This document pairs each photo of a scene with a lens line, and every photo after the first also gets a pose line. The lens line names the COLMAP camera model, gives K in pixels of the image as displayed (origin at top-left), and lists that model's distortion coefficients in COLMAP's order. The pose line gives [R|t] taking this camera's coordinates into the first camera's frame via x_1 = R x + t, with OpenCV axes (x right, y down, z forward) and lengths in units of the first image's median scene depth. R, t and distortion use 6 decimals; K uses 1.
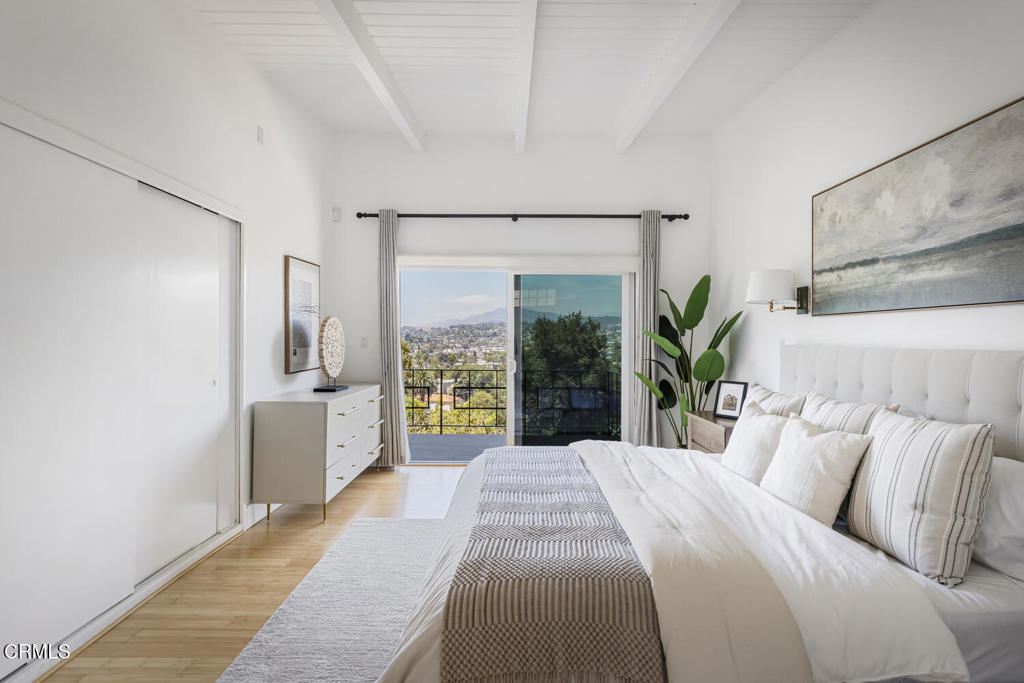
lens RADIAL K [[494.3, 0, 514.1], [0, 494.3, 341.2], [0, 0, 1]] dist [0.015822, 0.000168]
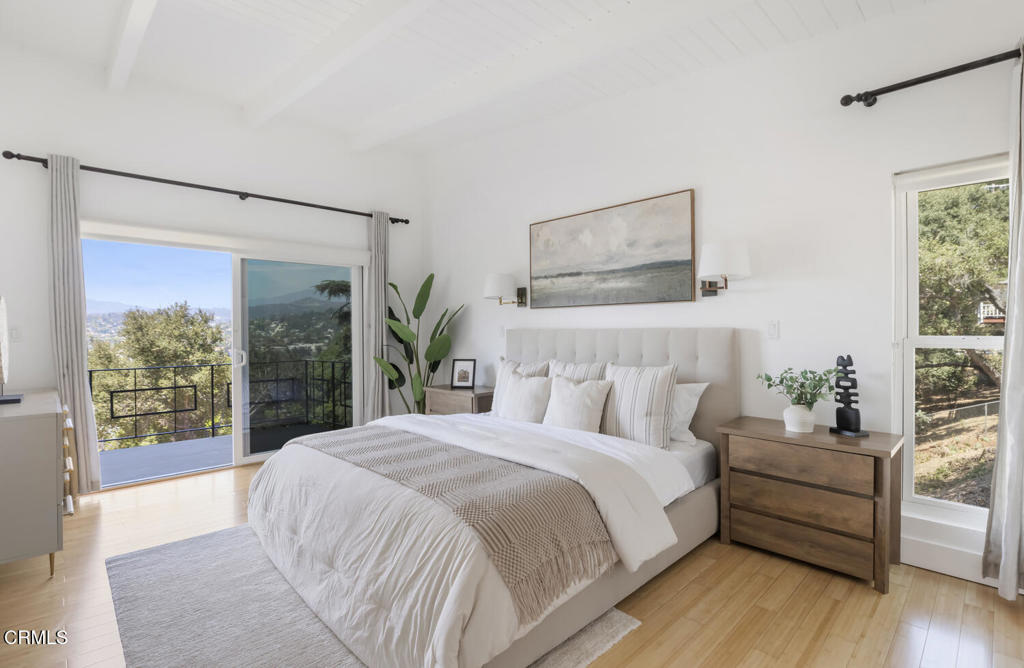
lens RADIAL K [[468.8, 0, 507.8], [0, 468.8, 336.5], [0, 0, 1]] dist [-0.000736, 0.000533]
pose [[0.743101, -0.021692, 0.668827, -0.368333], [0.016179, 0.999765, 0.014450, 0.010029], [-0.668983, 0.000083, 0.743277, 0.043267]]
